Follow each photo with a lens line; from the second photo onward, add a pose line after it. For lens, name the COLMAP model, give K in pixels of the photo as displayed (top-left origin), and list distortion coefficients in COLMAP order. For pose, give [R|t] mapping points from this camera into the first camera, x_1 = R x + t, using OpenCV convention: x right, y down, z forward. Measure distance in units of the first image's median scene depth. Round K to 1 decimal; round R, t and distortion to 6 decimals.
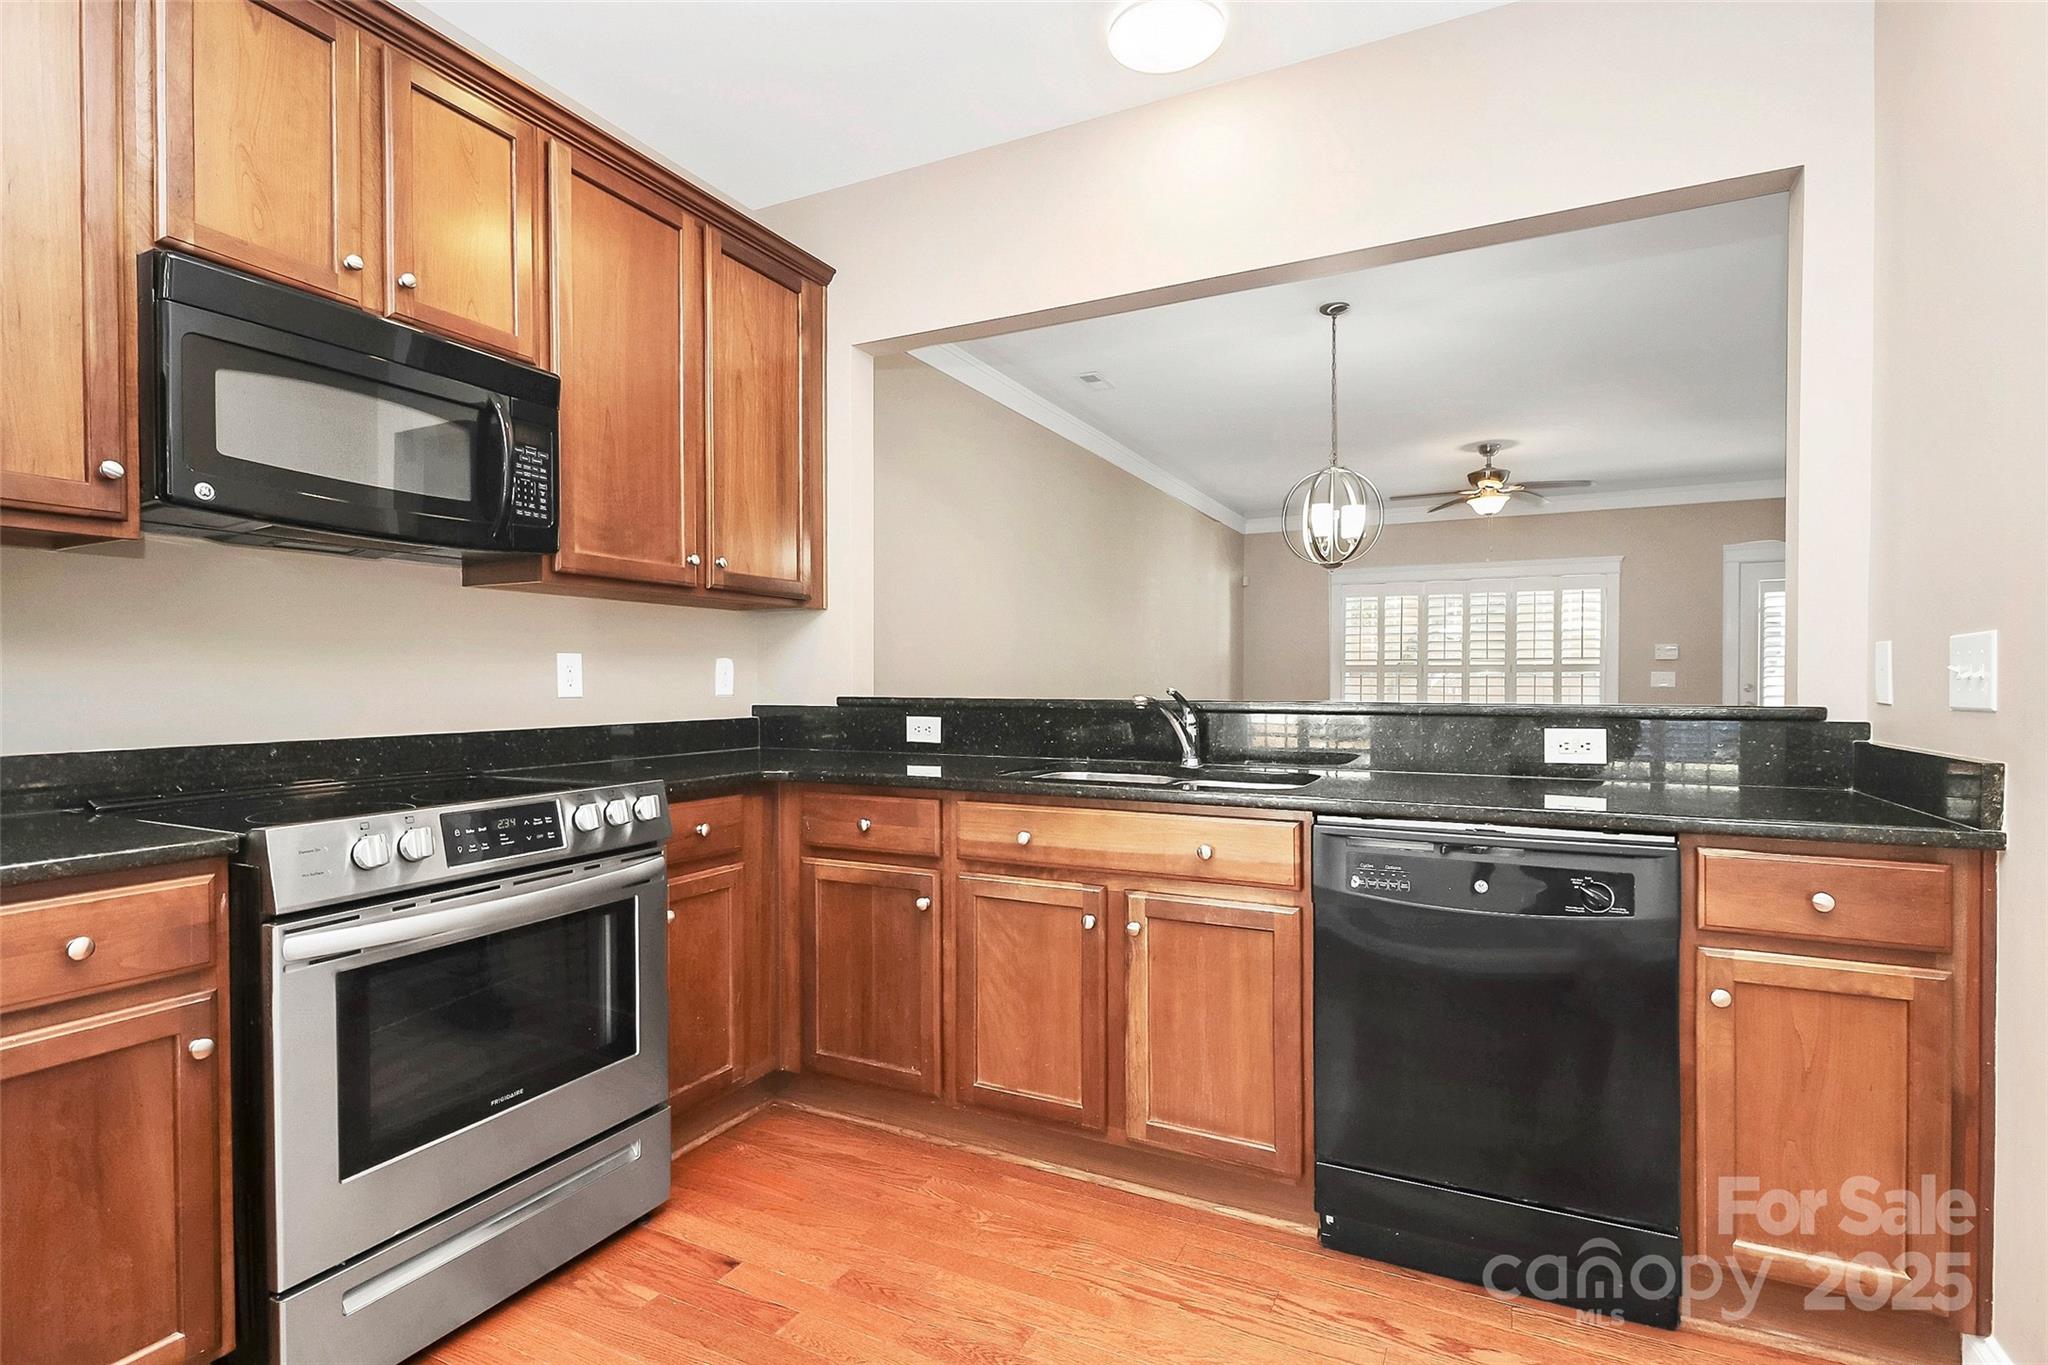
lens RADIAL K [[968.9, 0, 1028.6], [0, 968.9, 691.2], [0, 0, 1]] dist [0.025807, -0.026960]
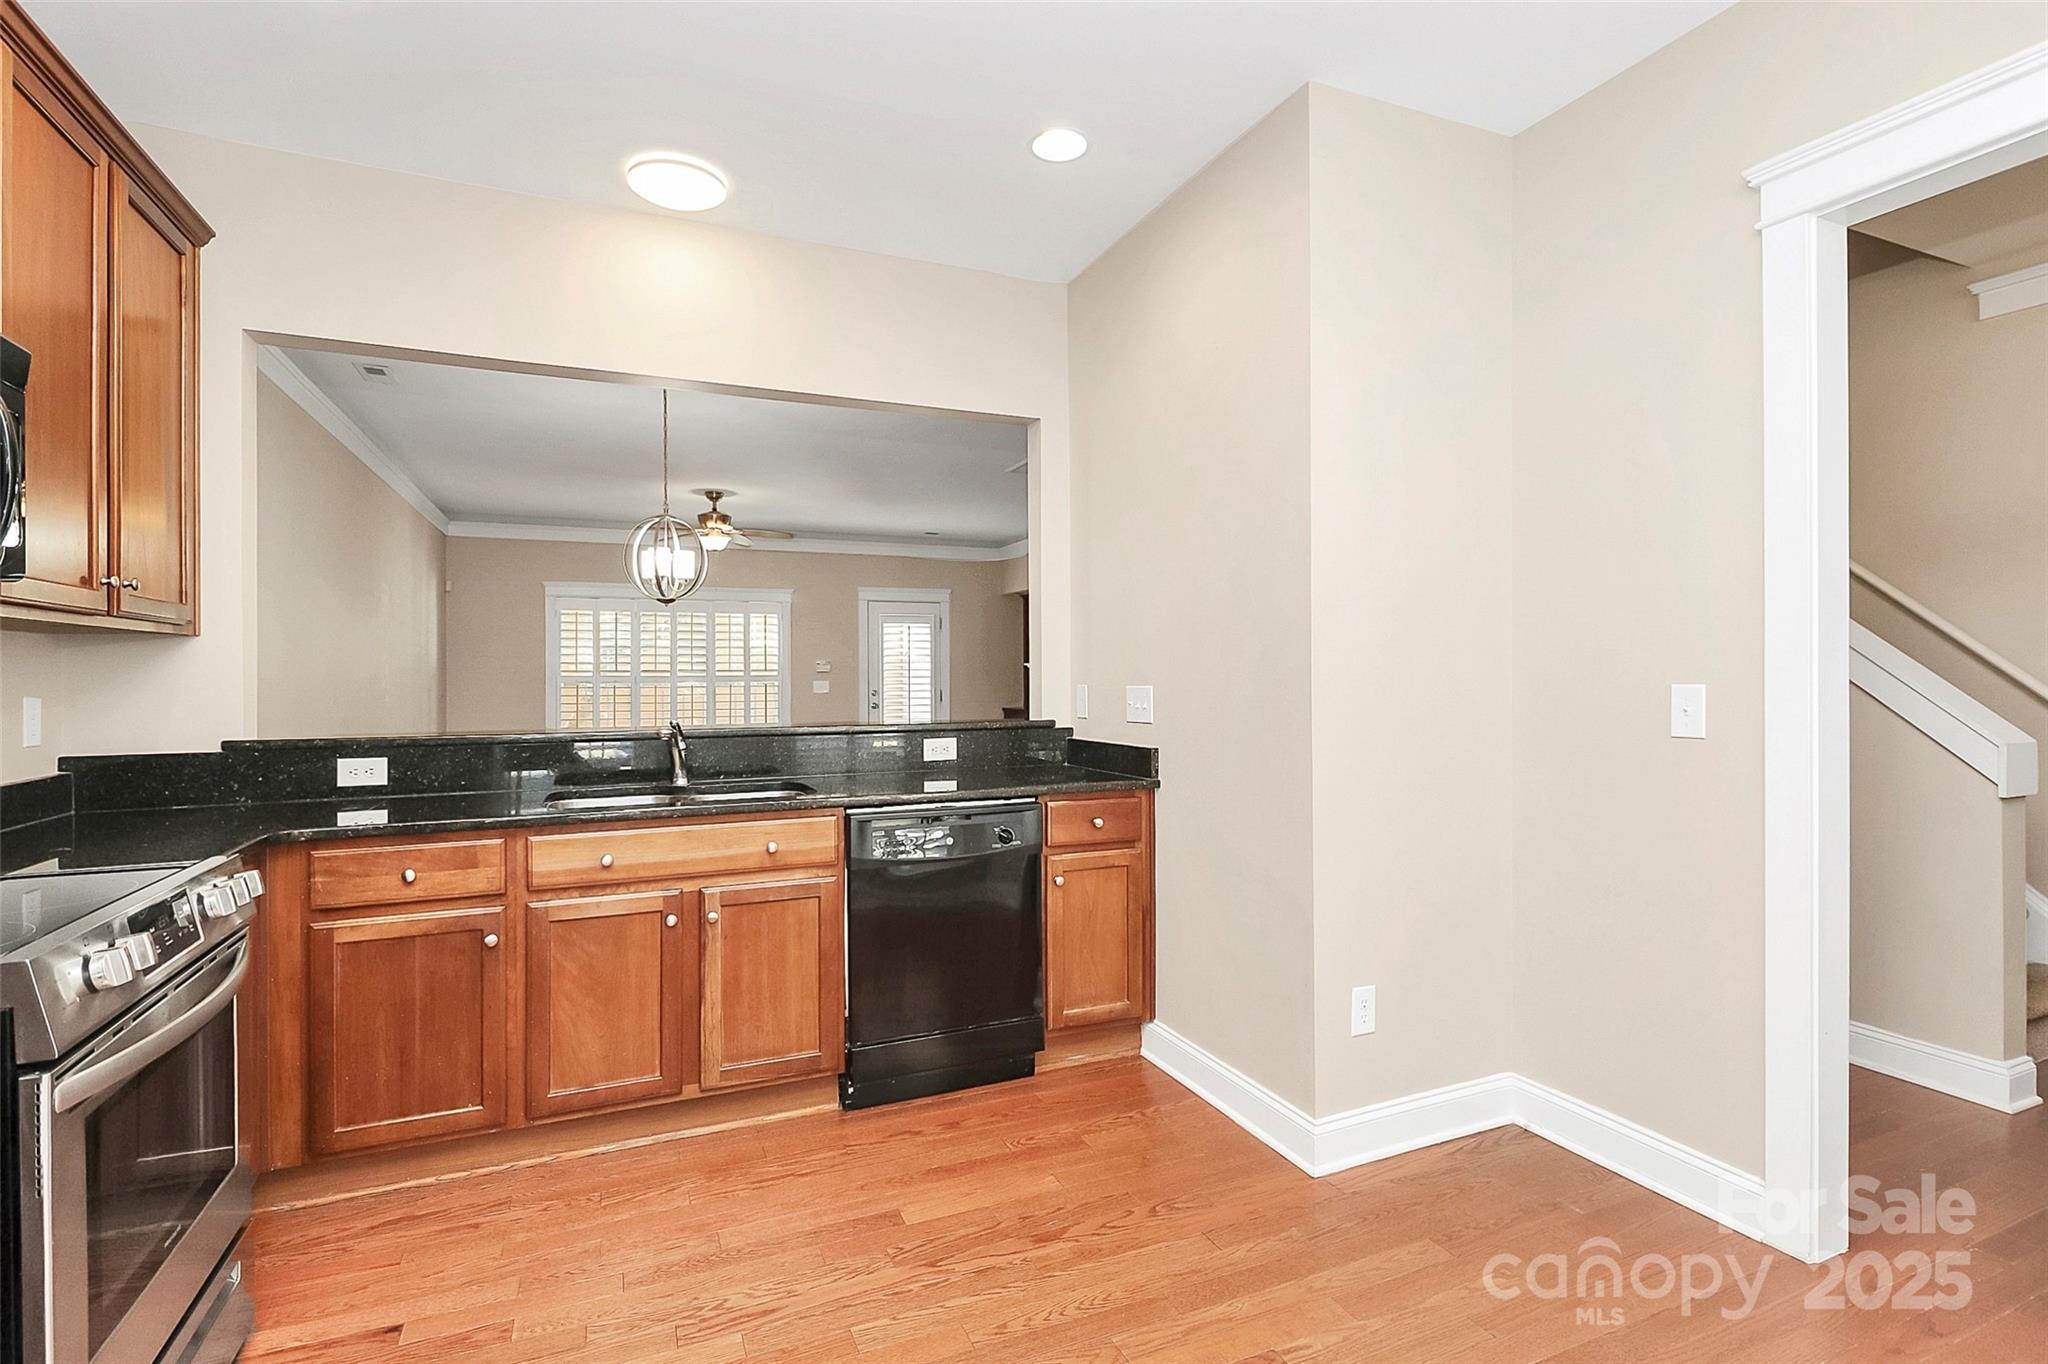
lens RADIAL K [[966.0, 0, 1024.0], [0, 966.0, 682.0], [0, 0, 1]] dist [-0.000082, -0.000240]
pose [[0.642652, -0.008965, 0.766105, -0.537918], [0.014875, 0.999889, -0.000777, -0.047627], [-0.766014, 0.011895, 0.642714, -0.103108]]
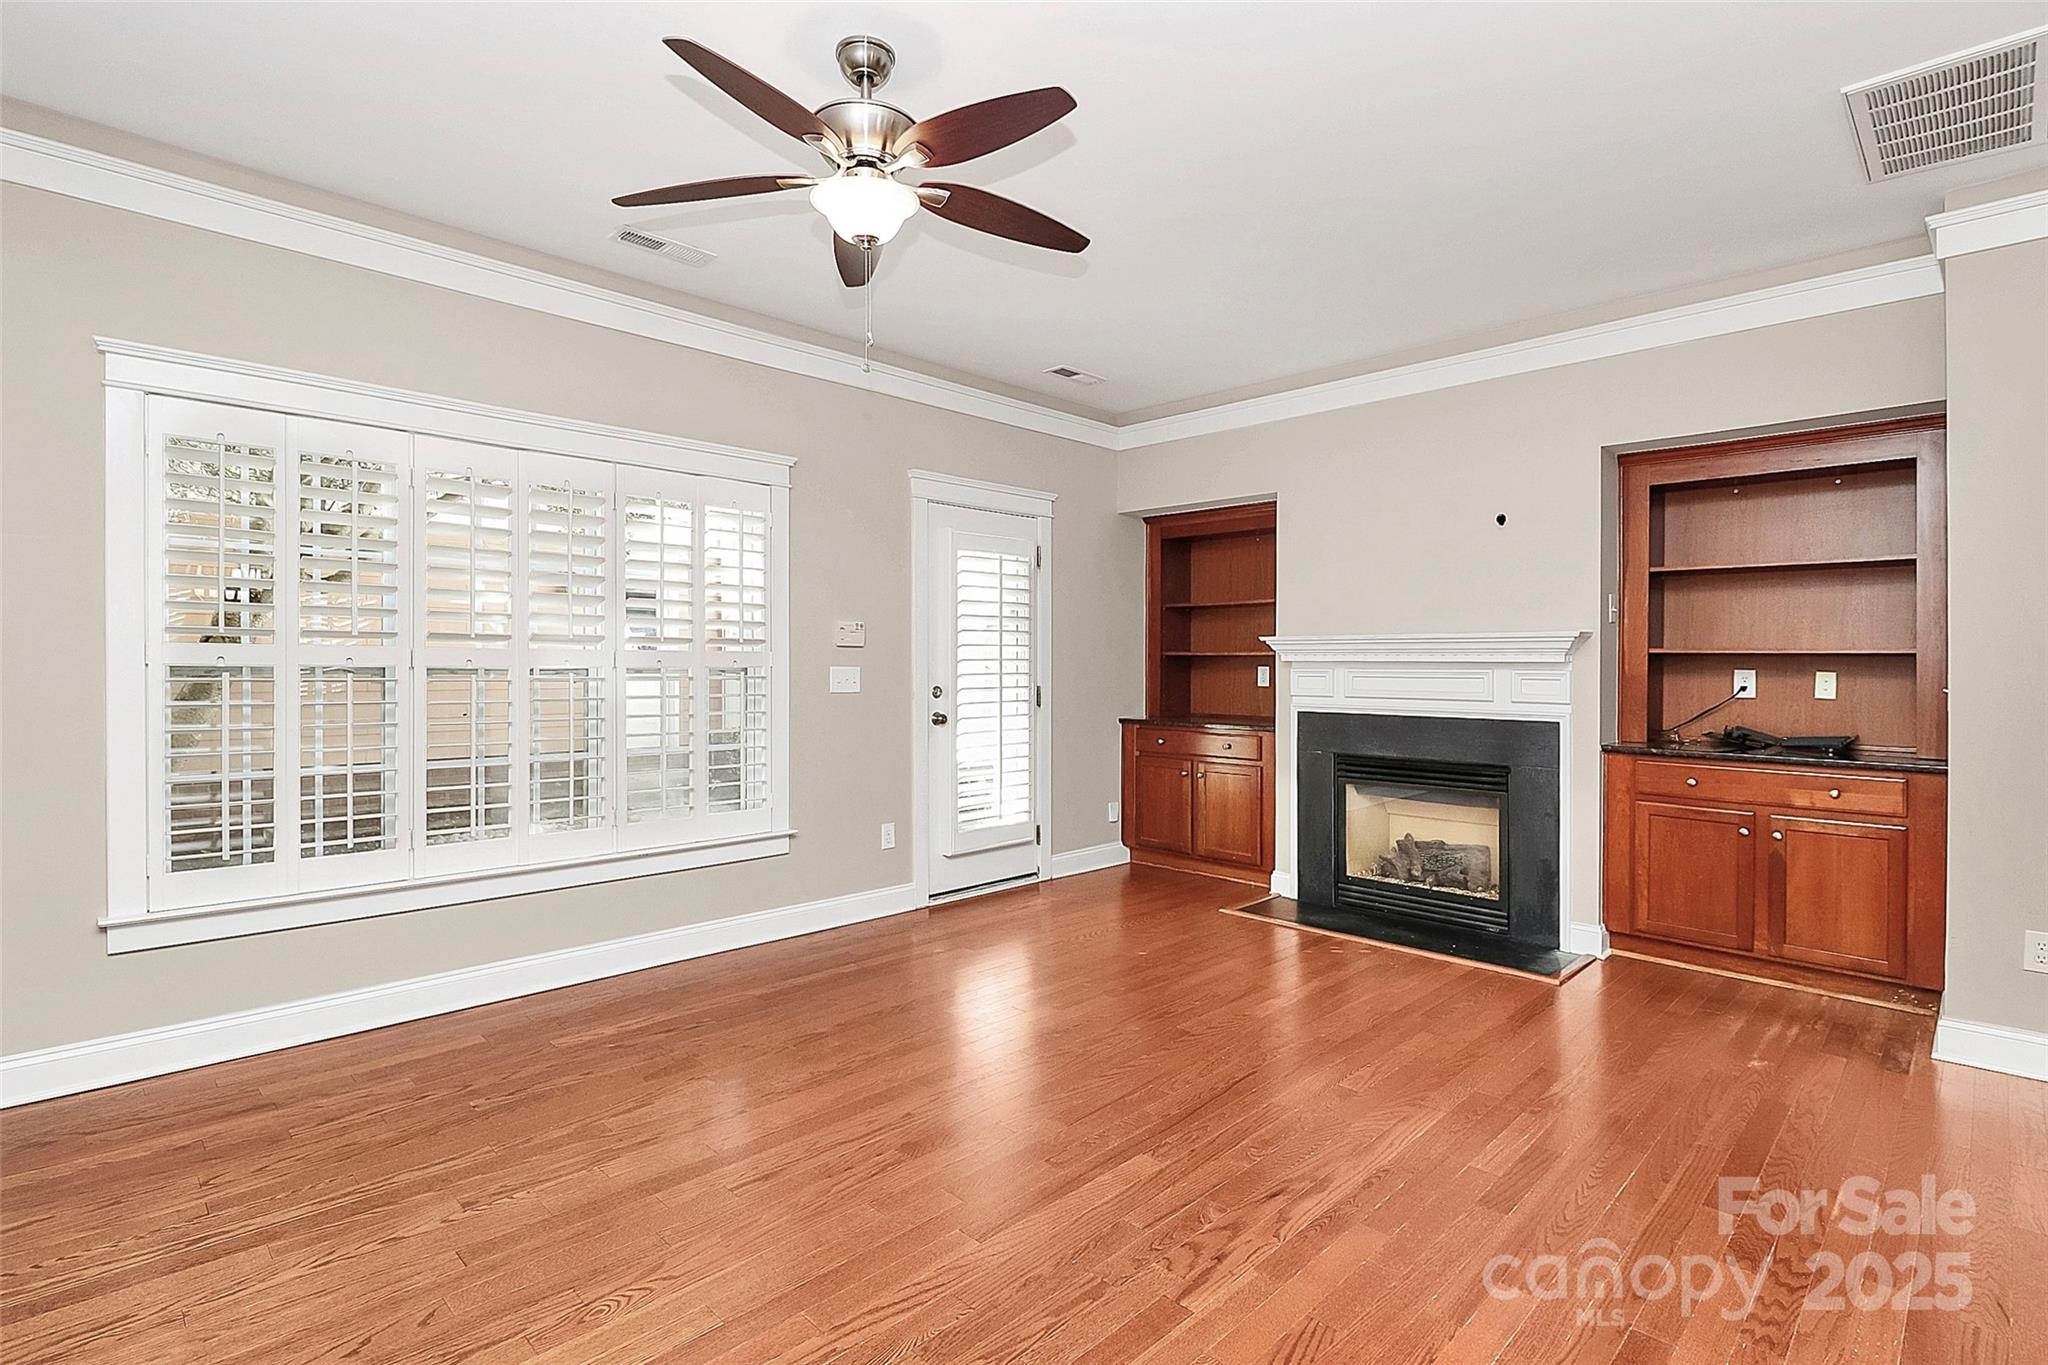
lens RADIAL K [[974.8, 0, 1028.3], [0, 974.8, 674.3], [0, 0, 1]] dist [-0.014522, -0.000205]
pose [[0.313635, -0.013156, 0.949452, 0.434242], [0.002995, 0.999913, 0.012865, -0.077676], [-0.949539, -0.001191, 0.313647, 2.418430]]
